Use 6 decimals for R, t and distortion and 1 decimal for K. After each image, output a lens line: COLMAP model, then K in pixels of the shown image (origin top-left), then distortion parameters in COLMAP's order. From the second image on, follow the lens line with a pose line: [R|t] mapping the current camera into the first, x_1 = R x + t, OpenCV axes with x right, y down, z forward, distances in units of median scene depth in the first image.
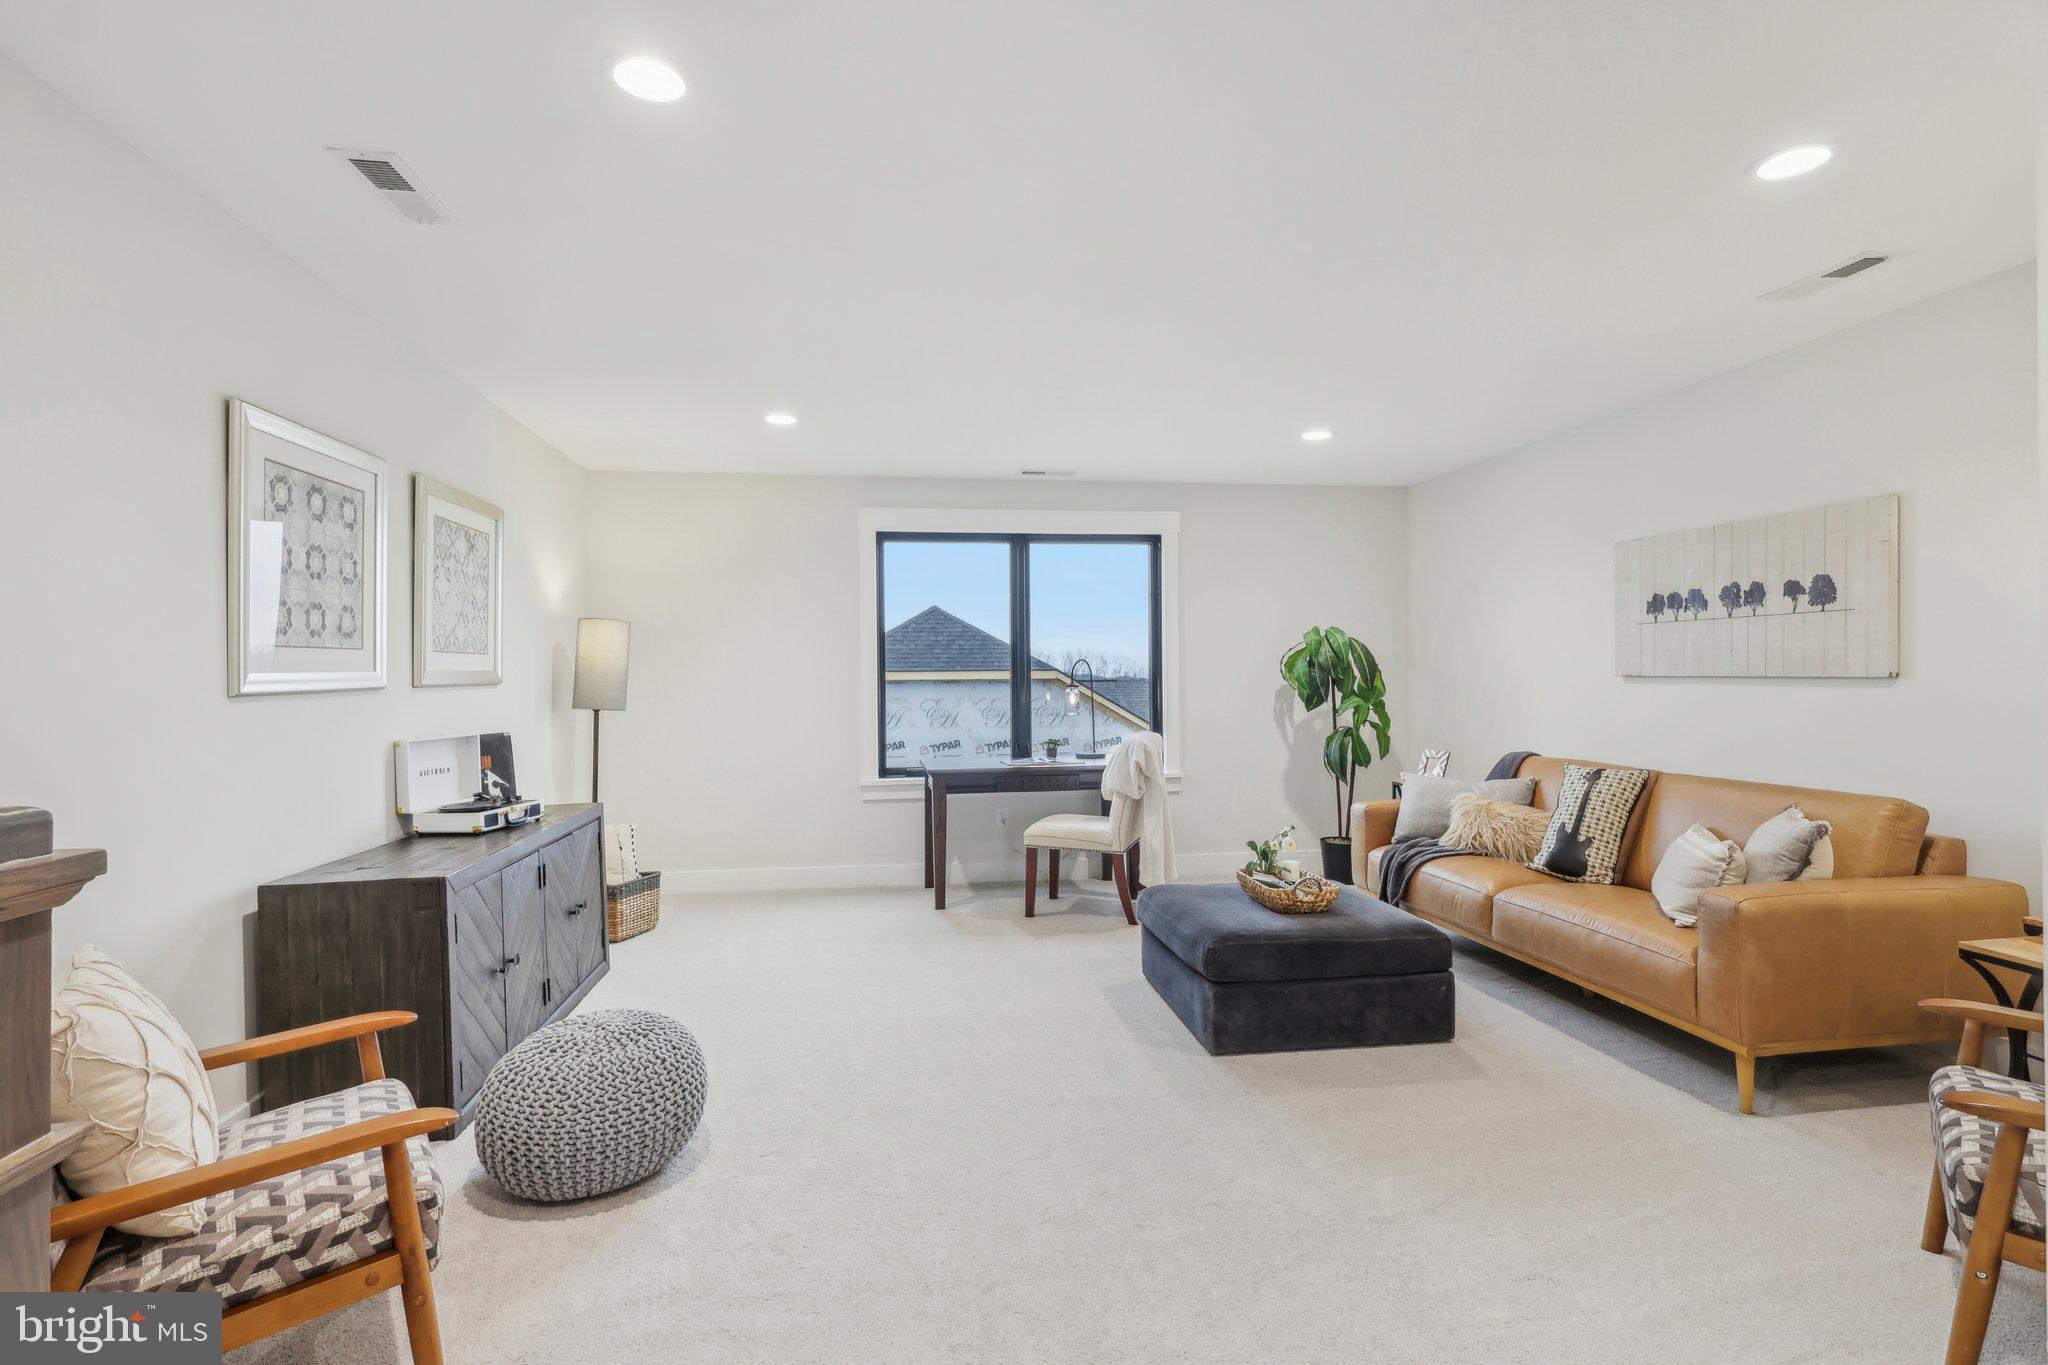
lens RADIAL K [[971.8, 0, 1016.7], [0, 971.8, 672.5], [0, 0, 1]] dist [0.000569, 0.000557]
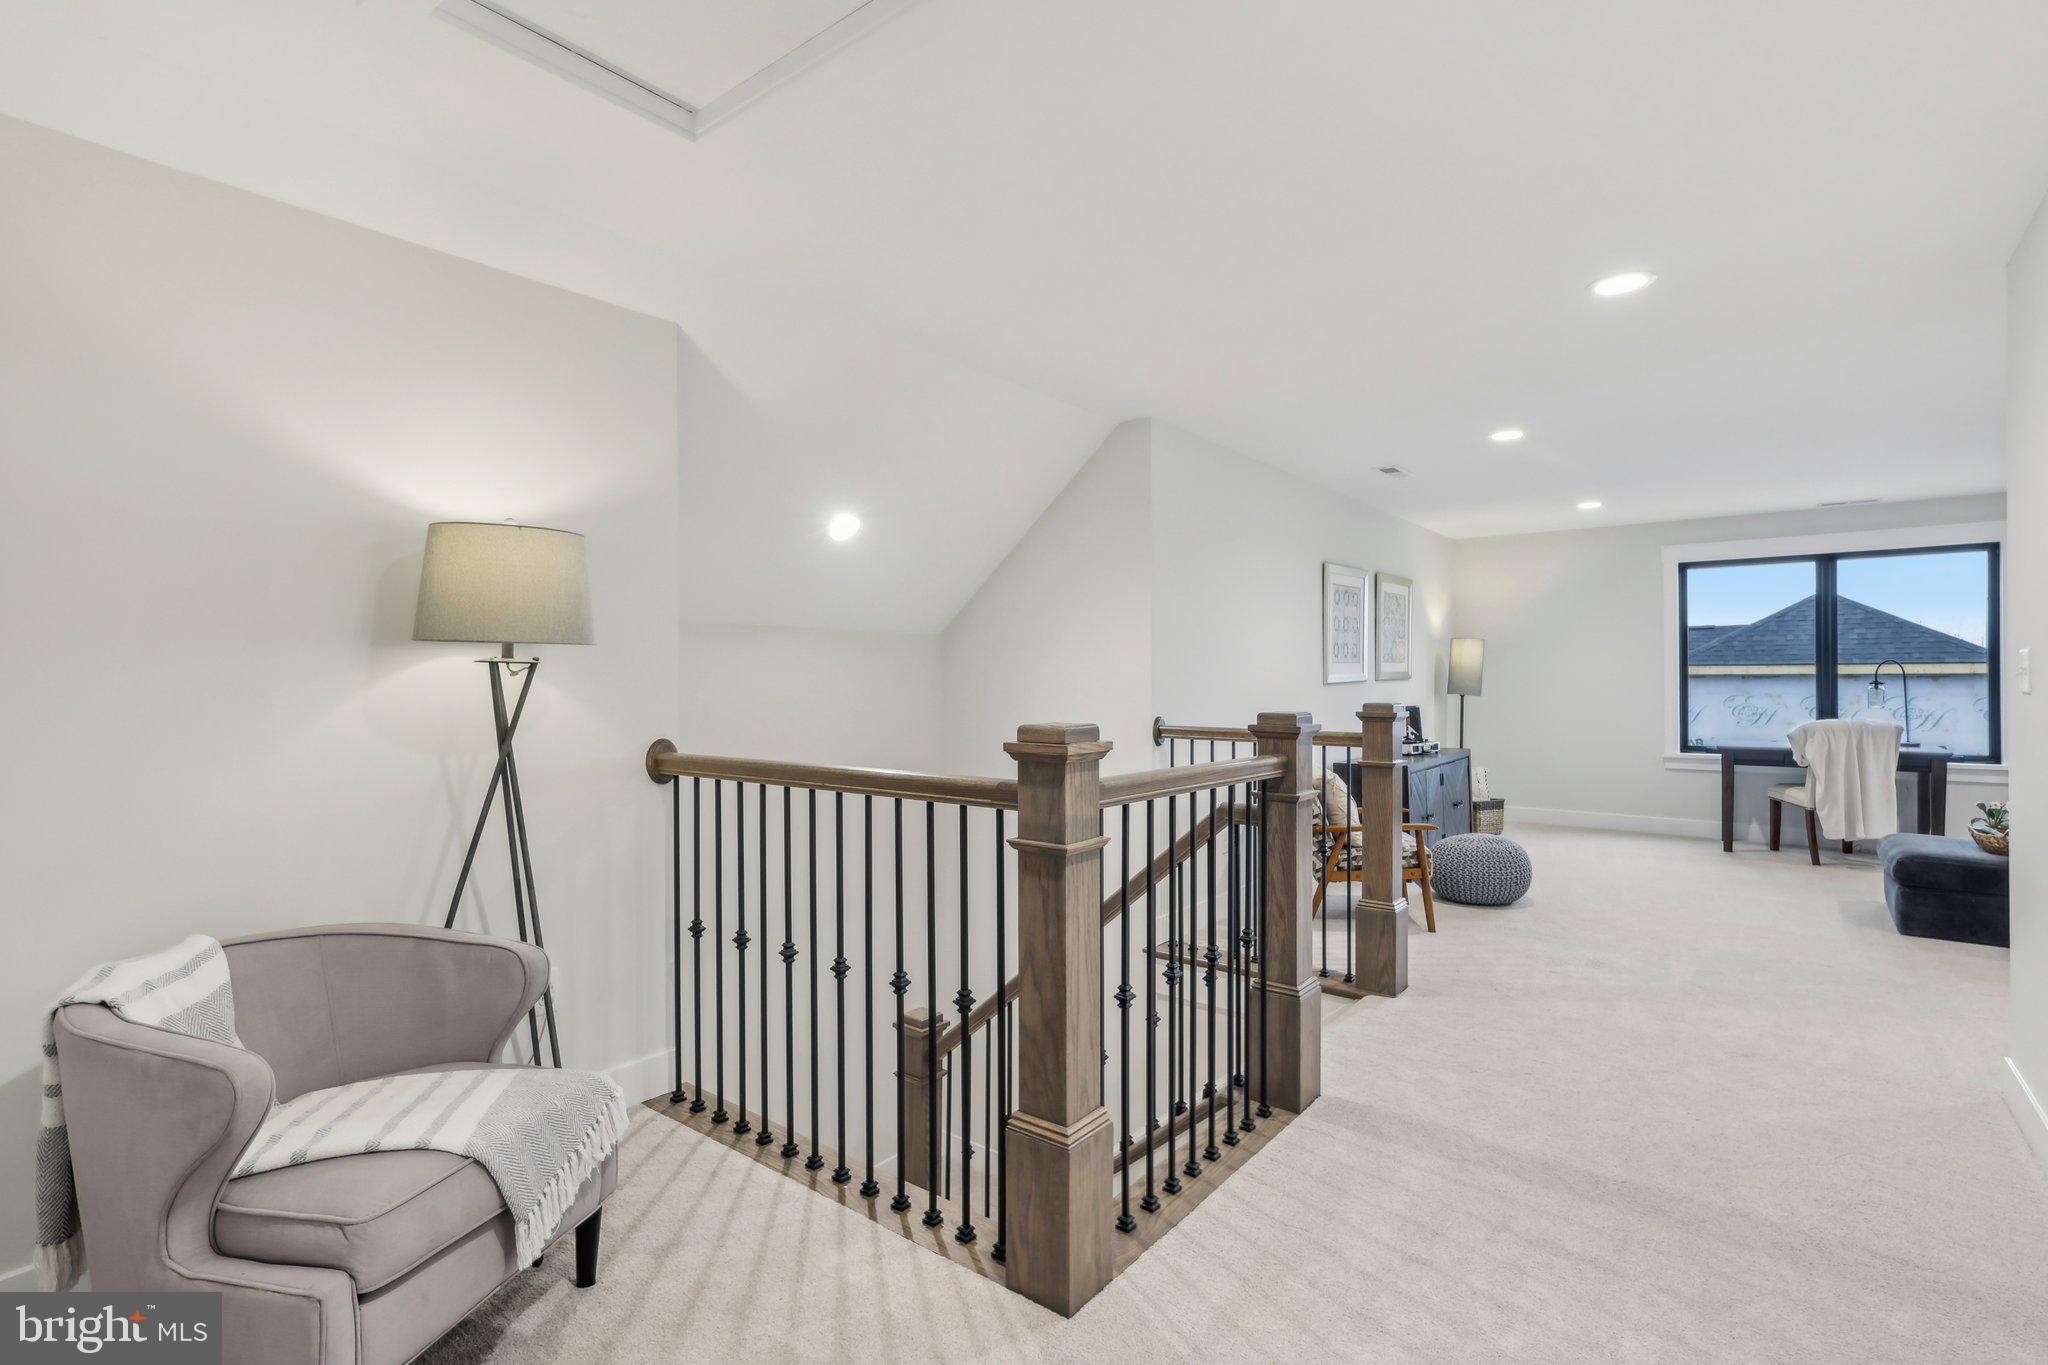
lens RADIAL K [[971.8, 0, 1016.7], [0, 971.8, 672.5], [0, 0, 1]] dist [0.000569, 0.000557]
pose [[0.690755, 0.004040, -0.723077, 0.218817], [0.002358, 0.999966, 0.007839, -0.012586], [0.723085, -0.007120, 0.690723, -0.640585]]
